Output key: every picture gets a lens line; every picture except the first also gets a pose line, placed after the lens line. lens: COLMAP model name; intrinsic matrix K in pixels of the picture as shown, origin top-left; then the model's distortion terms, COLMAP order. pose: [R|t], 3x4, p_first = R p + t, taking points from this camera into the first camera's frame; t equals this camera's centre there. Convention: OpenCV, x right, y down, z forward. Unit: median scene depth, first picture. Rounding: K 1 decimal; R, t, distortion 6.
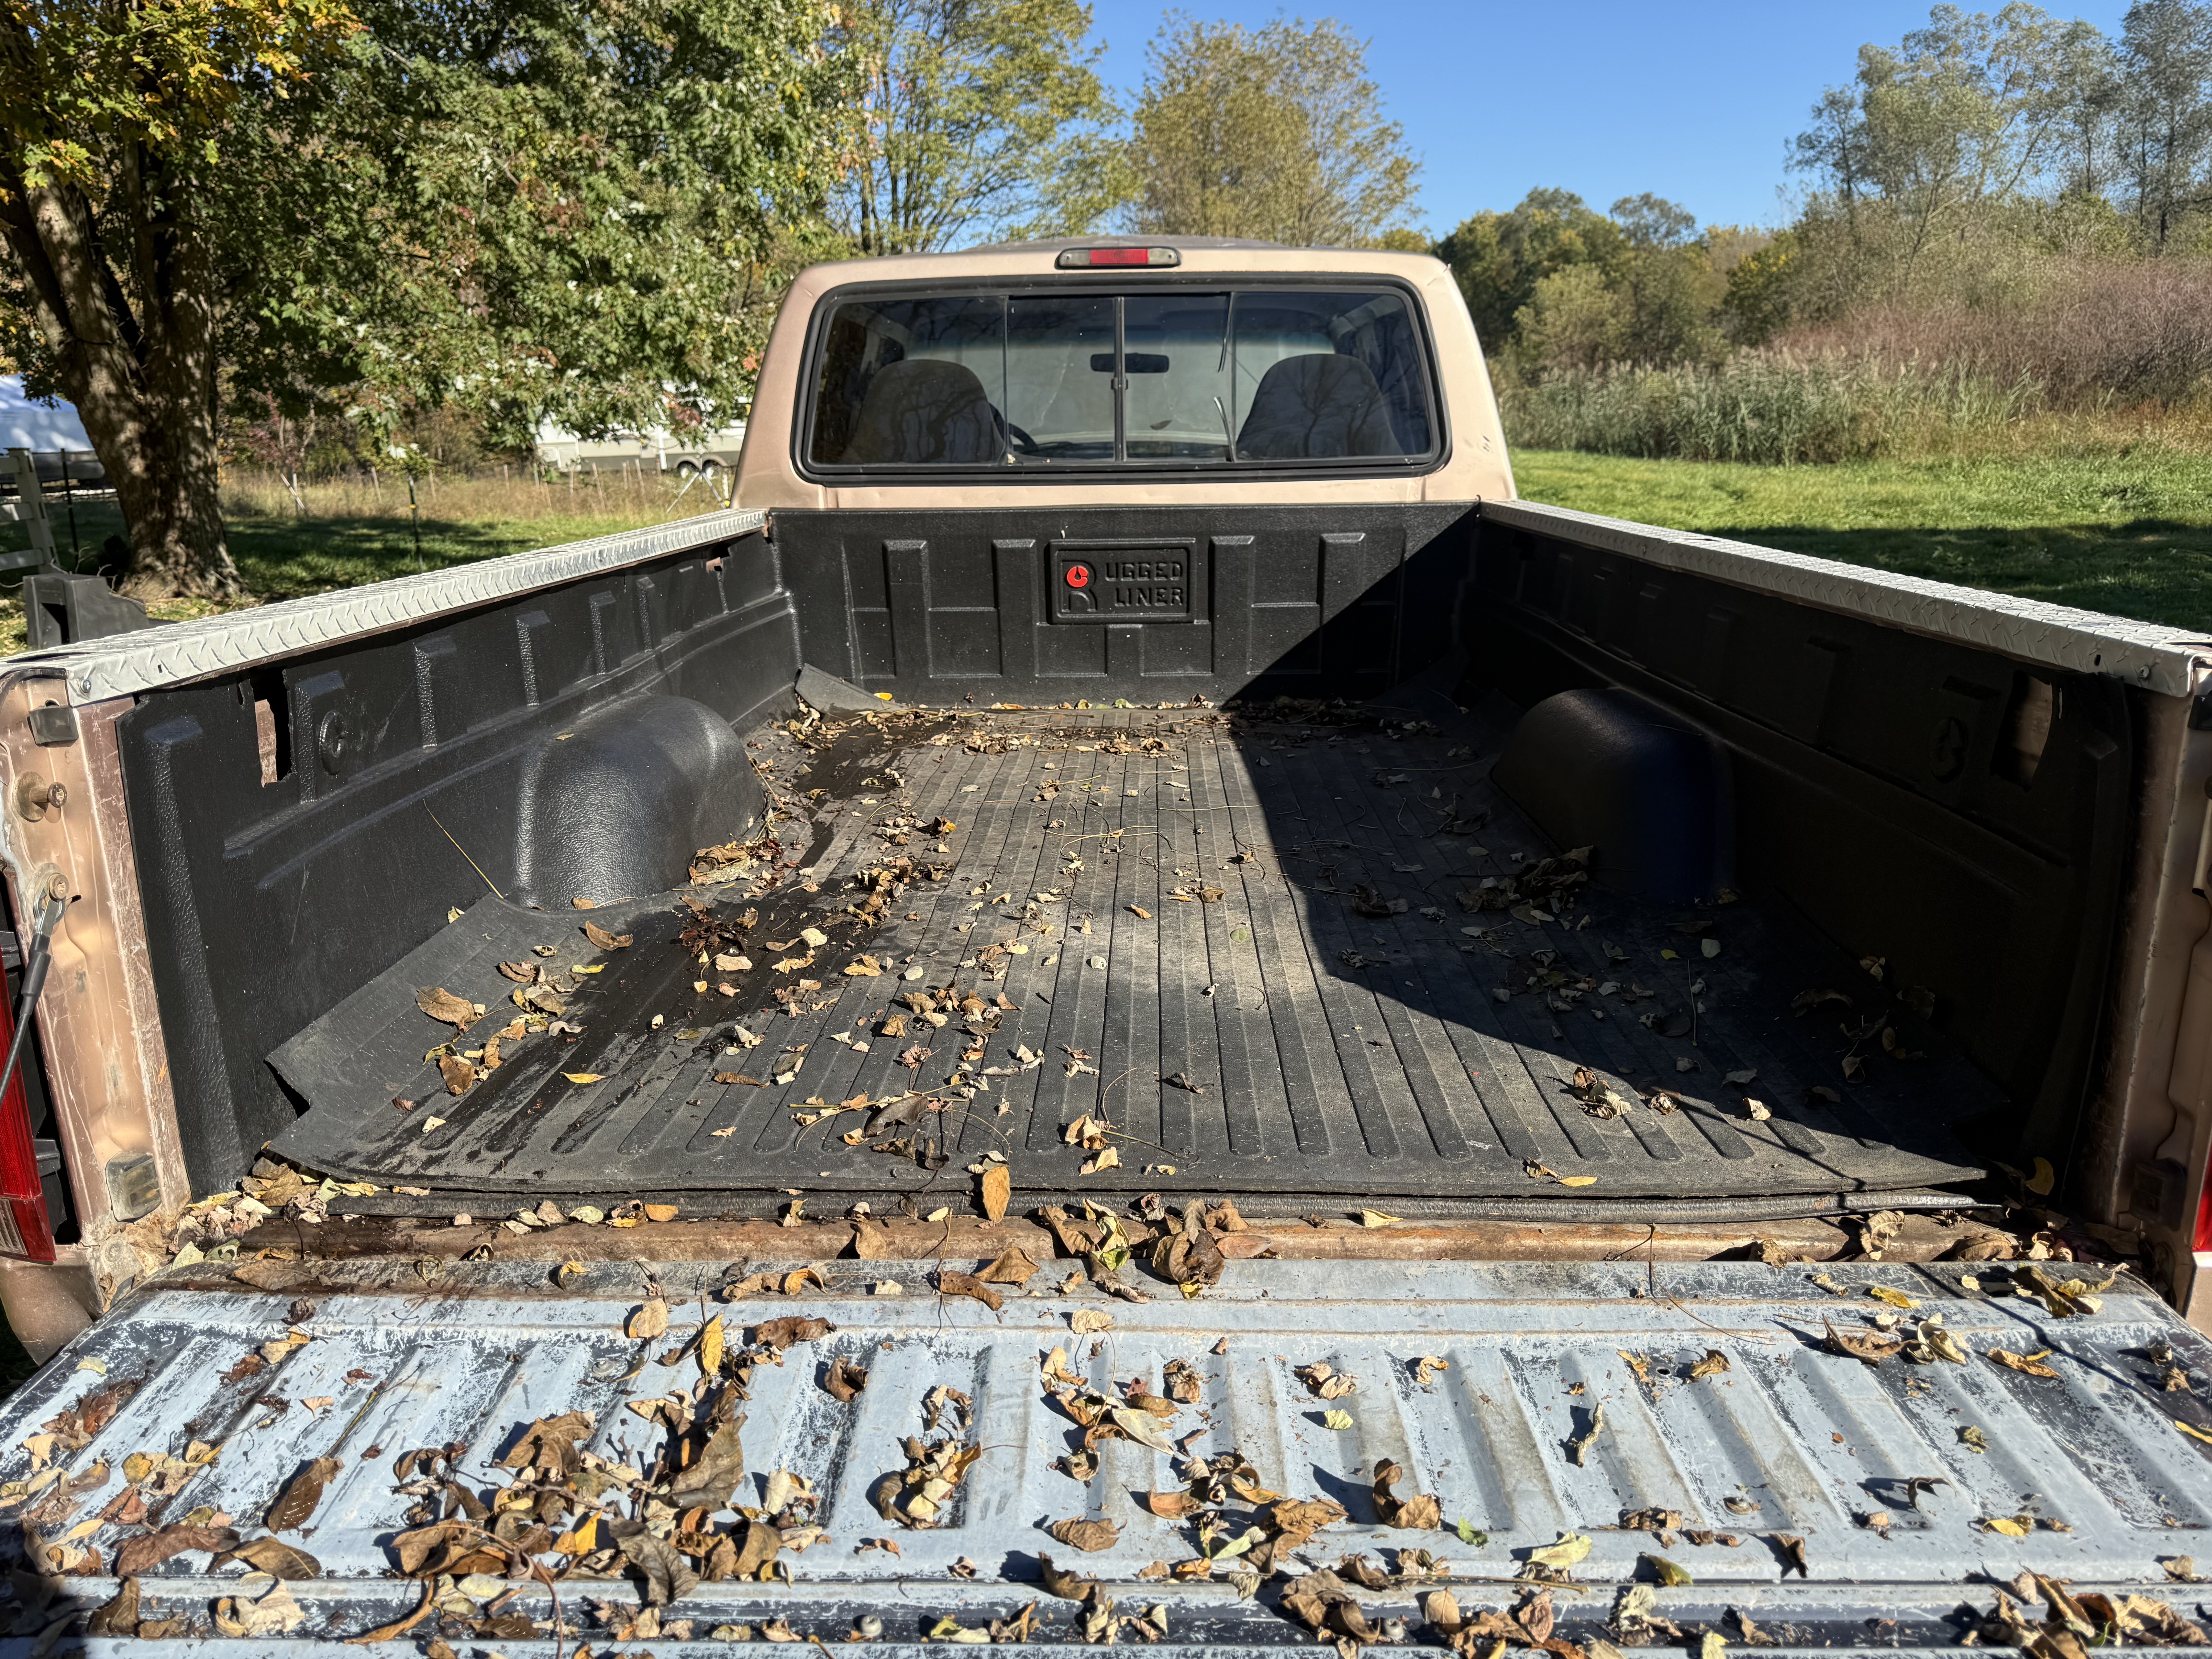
lens RADIAL K [[1561.7, 0, 1098.2], [0, 1561.7, 838.8], [0, 0, 1]] dist [0.129105, -0.179996]
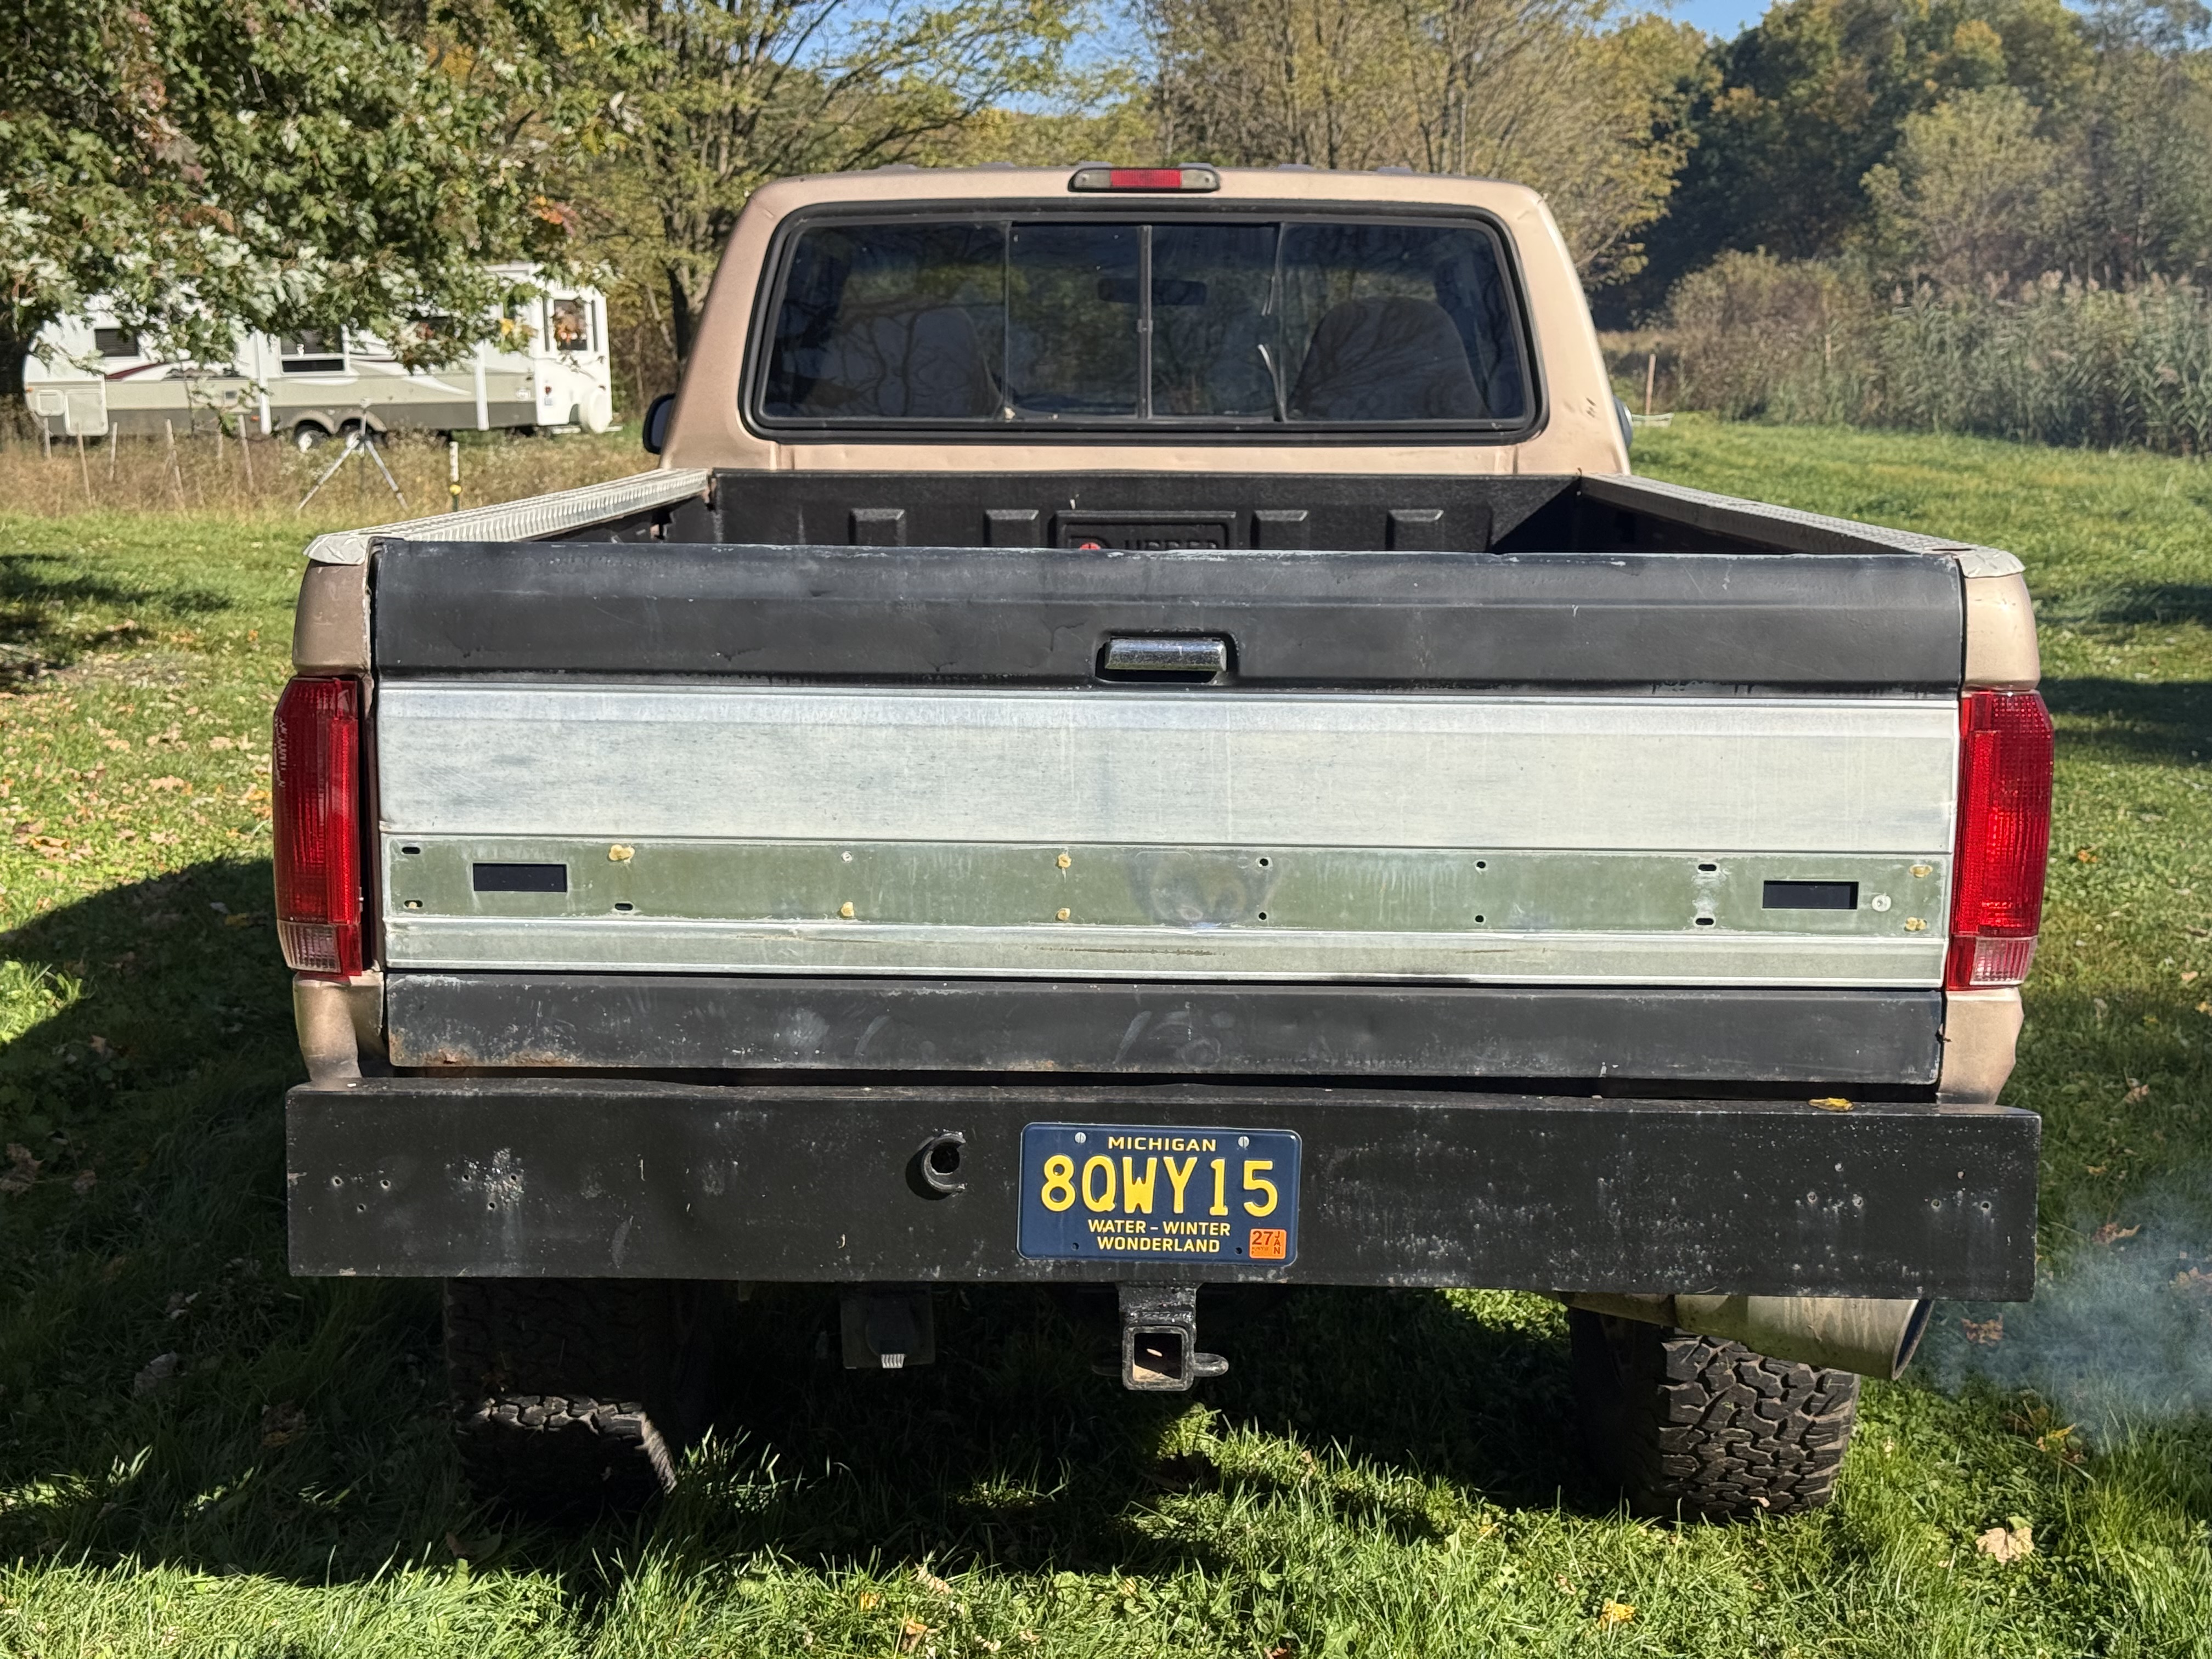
lens RADIAL K [[3127.5, 0, 1106.0], [0, 3127.5, 829.5], [0, 0, 1]] dist [0.159303, -0.194452]
pose [[0.999773, 0.016136, 0.013904, -0.024725], [-0.014499, 0.993745, -0.110731, 0.151169], [-0.015604, 0.110504, 0.993753, -0.589404]]
